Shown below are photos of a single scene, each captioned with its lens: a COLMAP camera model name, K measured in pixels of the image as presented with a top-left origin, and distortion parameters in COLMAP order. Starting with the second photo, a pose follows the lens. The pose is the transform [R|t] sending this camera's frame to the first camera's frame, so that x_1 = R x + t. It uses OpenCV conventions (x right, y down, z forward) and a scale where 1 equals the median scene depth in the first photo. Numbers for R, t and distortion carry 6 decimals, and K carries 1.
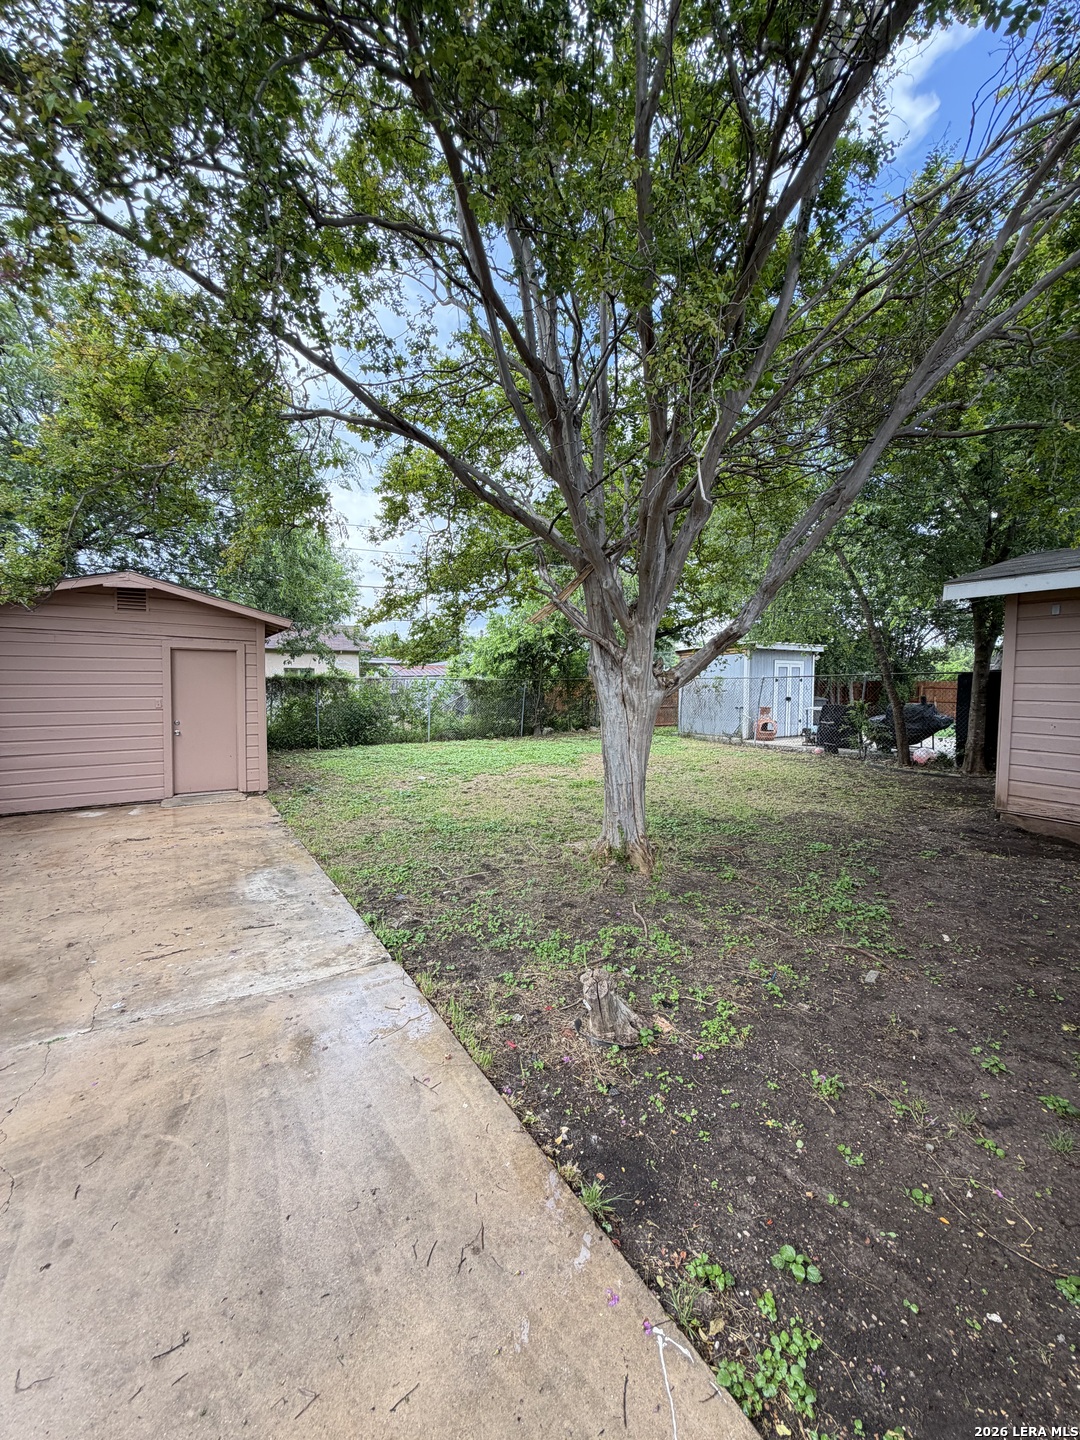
lens RADIAL K [[575.1, 0, 537.8], [0, 575.1, 715.6], [0, 0, 1]] dist [-0.000285, 0.000171]
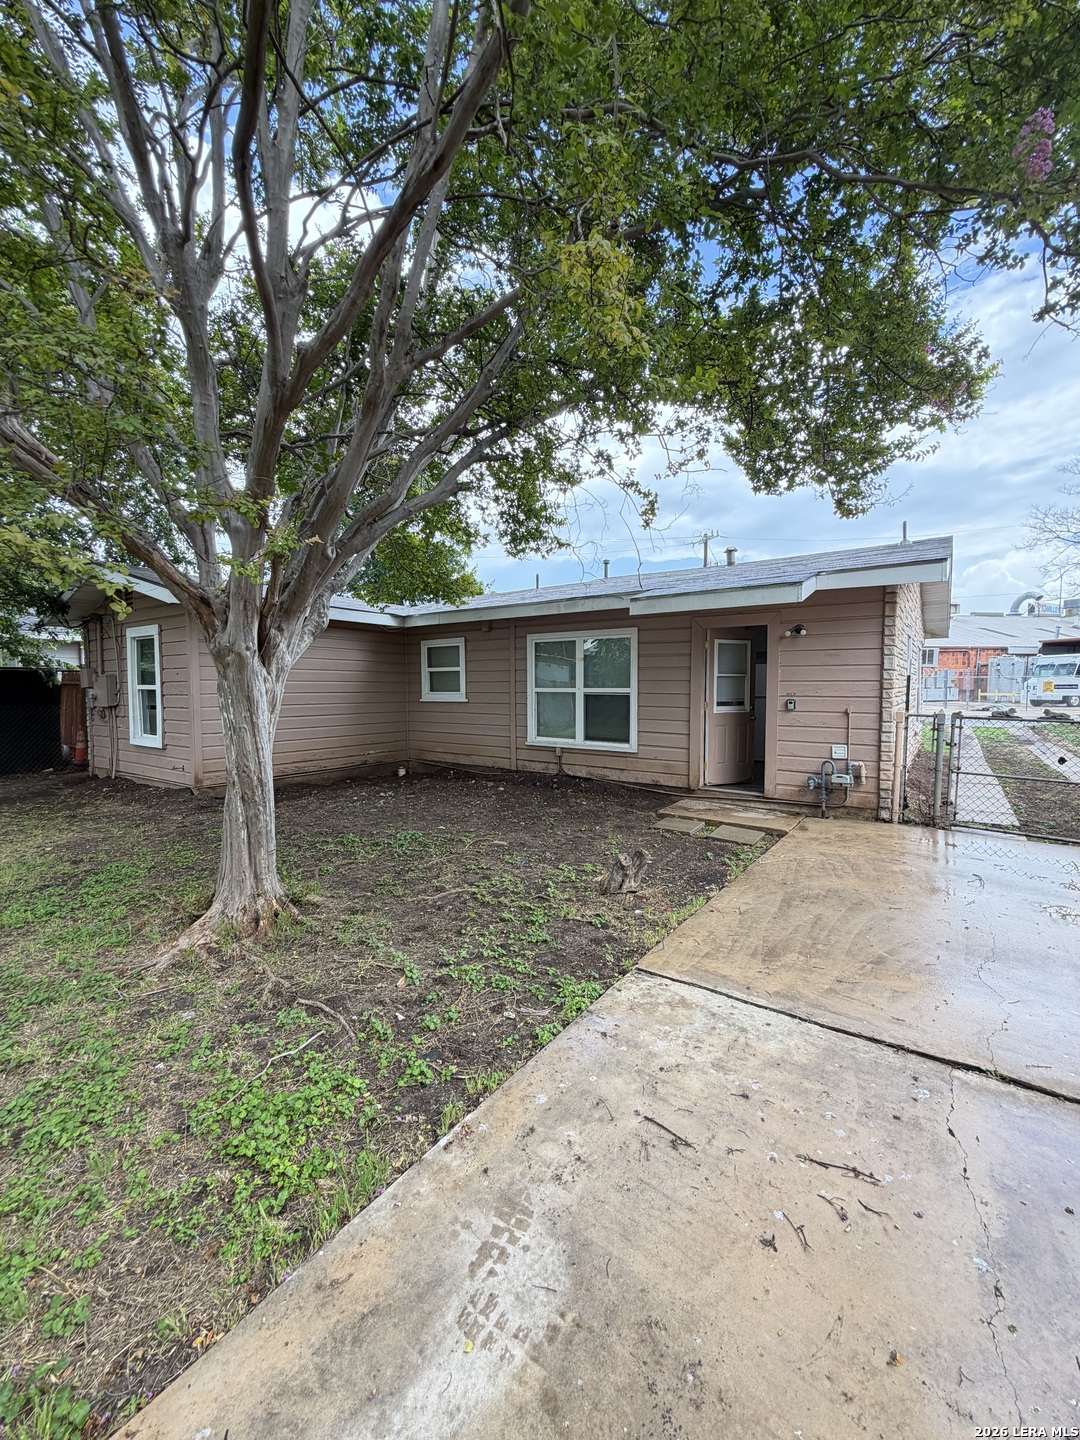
lens RADIAL K [[575.1, 0, 537.8], [0, 575.1, 715.6], [0, 0, 1]] dist [-0.000285, 0.000171]
pose [[-0.367601, -0.052936, 0.928476, -0.971984], [0.059412, 0.995002, 0.080251, -0.062795], [-0.928084, 0.084663, -0.362619, 1.354301]]
